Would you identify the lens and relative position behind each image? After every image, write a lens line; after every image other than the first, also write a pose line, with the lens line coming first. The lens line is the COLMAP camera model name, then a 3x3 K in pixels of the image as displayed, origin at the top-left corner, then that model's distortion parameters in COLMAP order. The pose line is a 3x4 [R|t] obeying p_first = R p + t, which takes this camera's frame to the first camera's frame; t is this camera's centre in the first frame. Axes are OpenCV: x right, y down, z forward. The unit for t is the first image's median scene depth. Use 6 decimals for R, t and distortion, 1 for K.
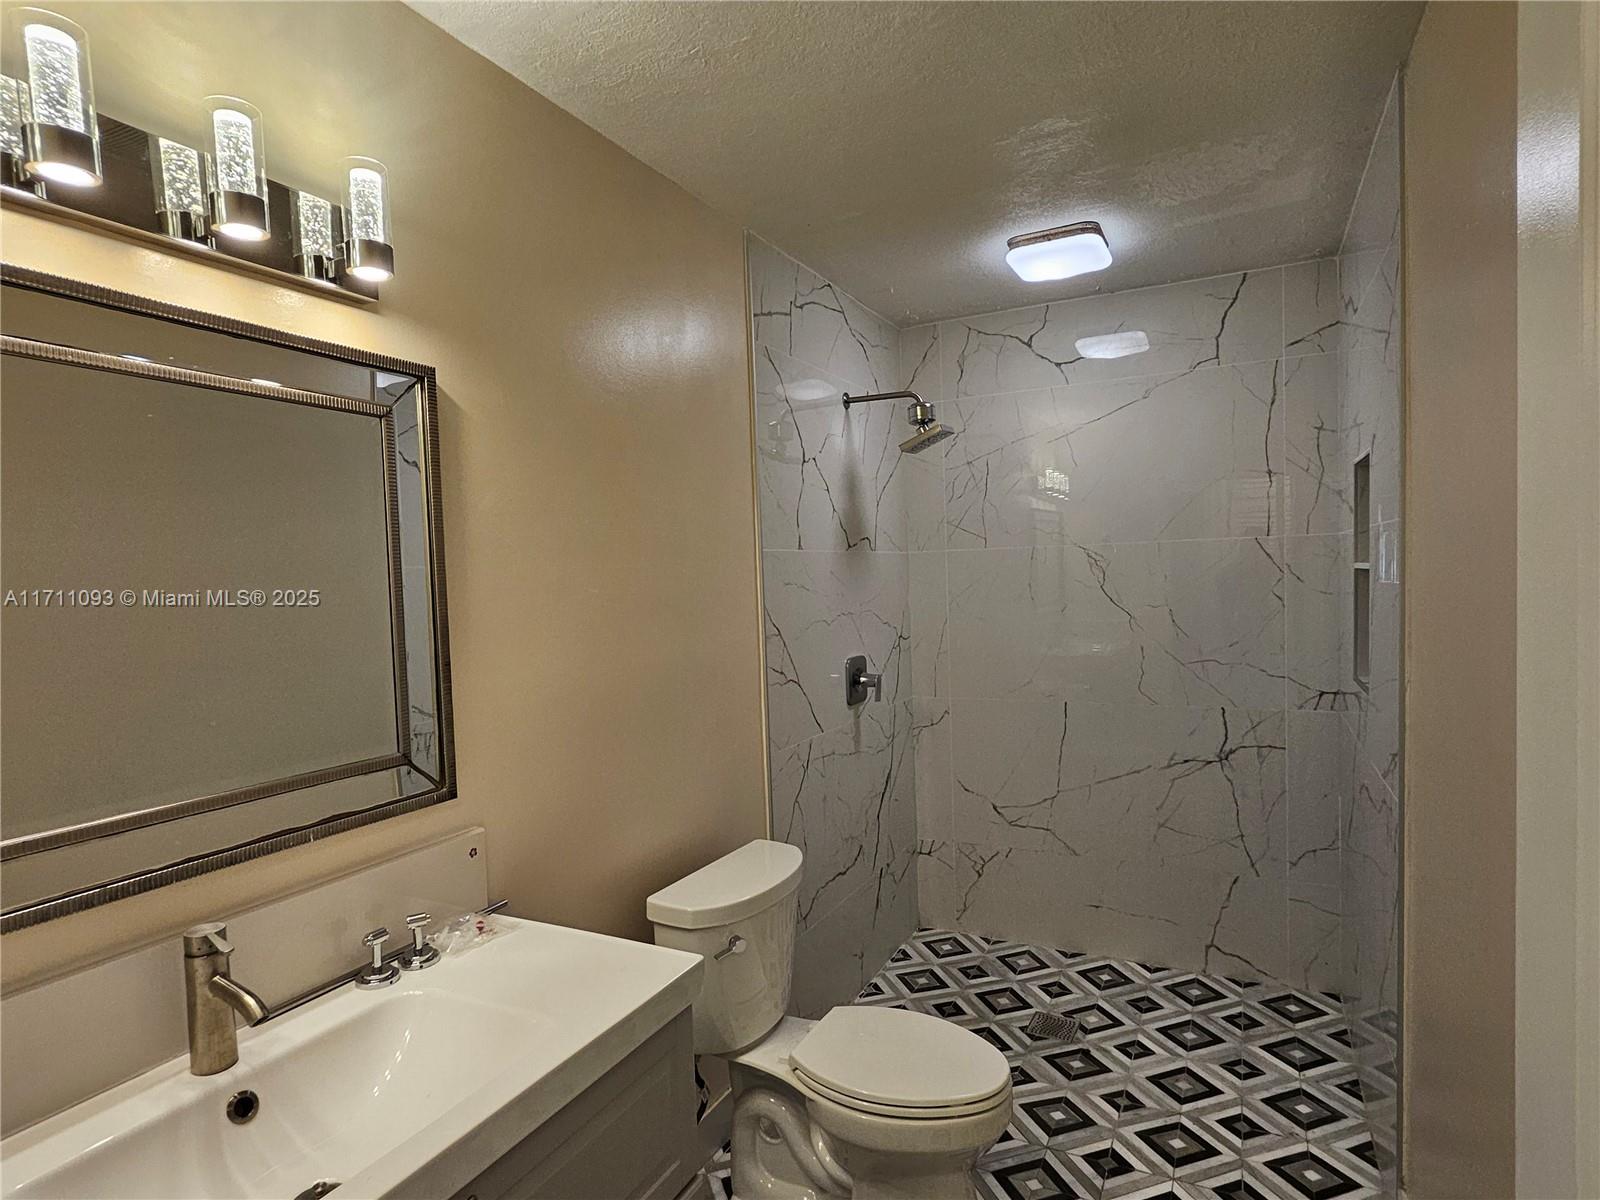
lens RADIAL K [[860.9, 0, 802.2], [0, 860.9, 610.9], [0, 0, 1]] dist [0.000939, -0.001835]
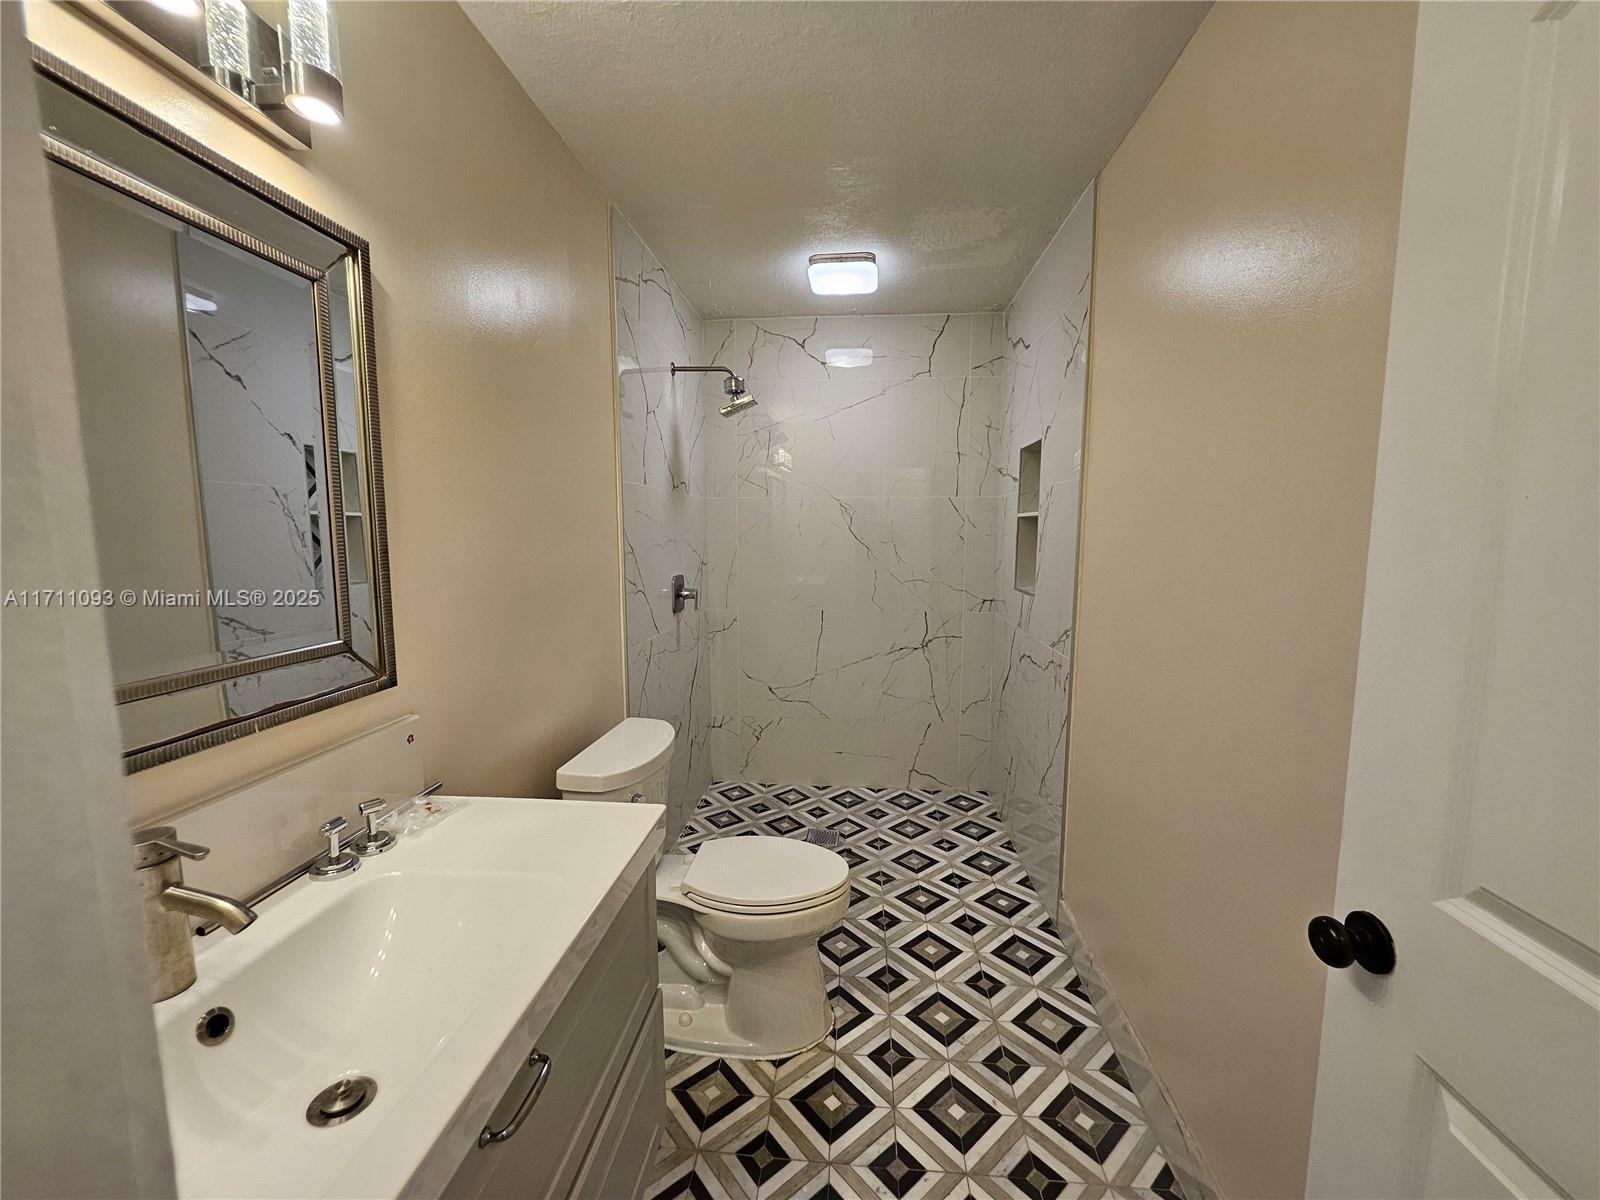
lens RADIAL K [[630.3, 0, 796.0], [0, 630.3, 596.7], [0, 0, 1]] dist [-0.001159, 0.000598]
pose [[0.929540, -0.003747, 0.368703, -0.158849], [-0.016780, 0.998482, 0.052452, 0.044217], [-0.368340, -0.054943, 0.928066, 0.097696]]
